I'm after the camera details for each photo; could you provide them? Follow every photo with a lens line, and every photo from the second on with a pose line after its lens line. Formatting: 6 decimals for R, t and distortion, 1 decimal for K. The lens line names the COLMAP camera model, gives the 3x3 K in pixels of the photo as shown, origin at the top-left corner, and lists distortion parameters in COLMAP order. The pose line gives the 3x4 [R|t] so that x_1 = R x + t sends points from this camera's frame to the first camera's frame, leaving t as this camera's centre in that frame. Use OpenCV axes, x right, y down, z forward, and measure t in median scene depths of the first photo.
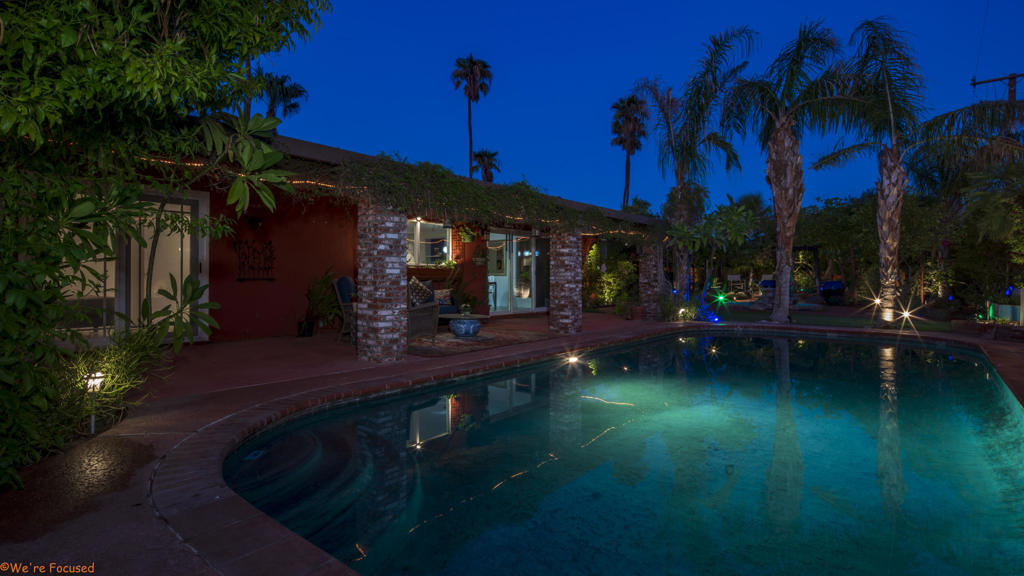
lens RADIAL K [[500.0, 0, 509.3], [0, 500.0, 276.2], [0, 0, 1]] dist [-0.001071, -0.000325]
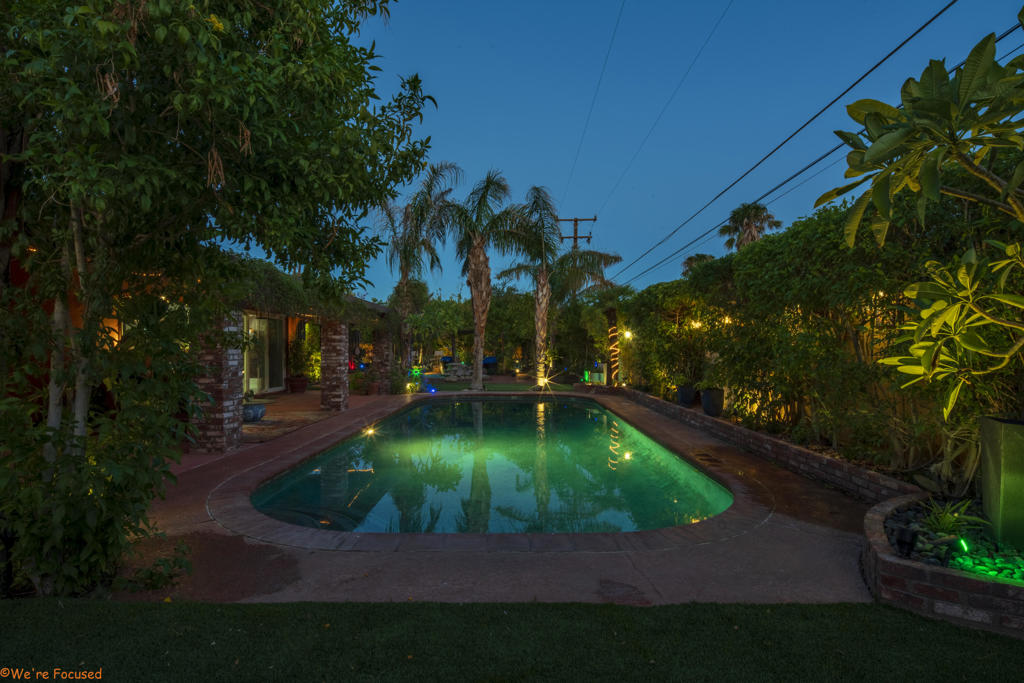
lens RADIAL K [[477.0, 0, 513.8], [0, 477.0, 354.4], [0, 0, 1]] dist [0.000928, -0.000092]
pose [[0.779104, -0.006121, 0.626865, -0.208972], [-0.000640, 0.999944, 0.010561, -0.020204], [-0.626895, -0.008629, 0.779056, -0.070805]]
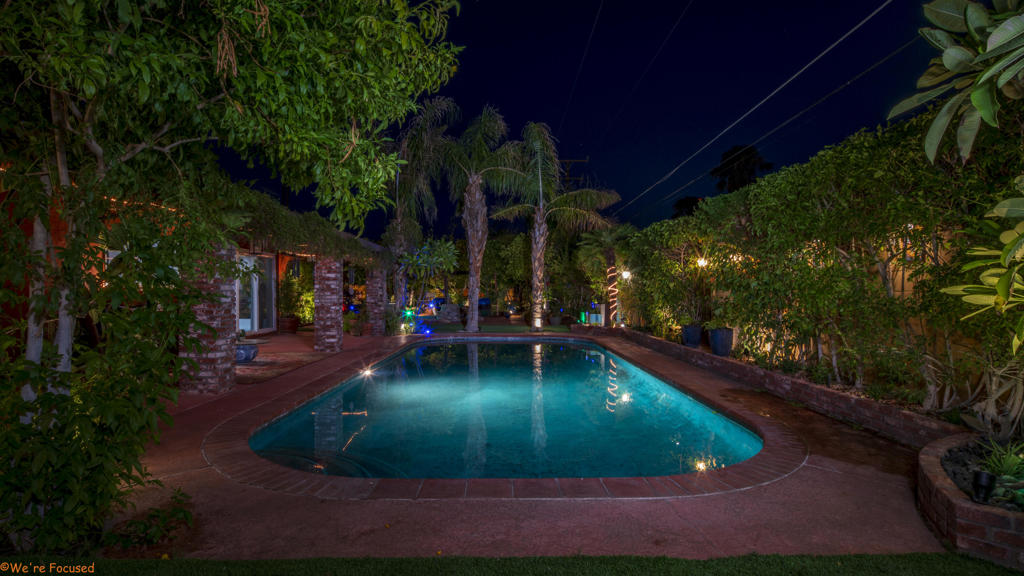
lens RADIAL K [[479.1, 0, 512.9], [0, 479.1, 300.1], [0, 0, 1]] dist [0.000329, -0.000228]
pose [[0.766954, -0.009414, 0.641633, -0.211485], [-0.002005, 0.999852, 0.017066, -0.013811], [-0.641699, -0.014375, 0.766822, -0.043323]]
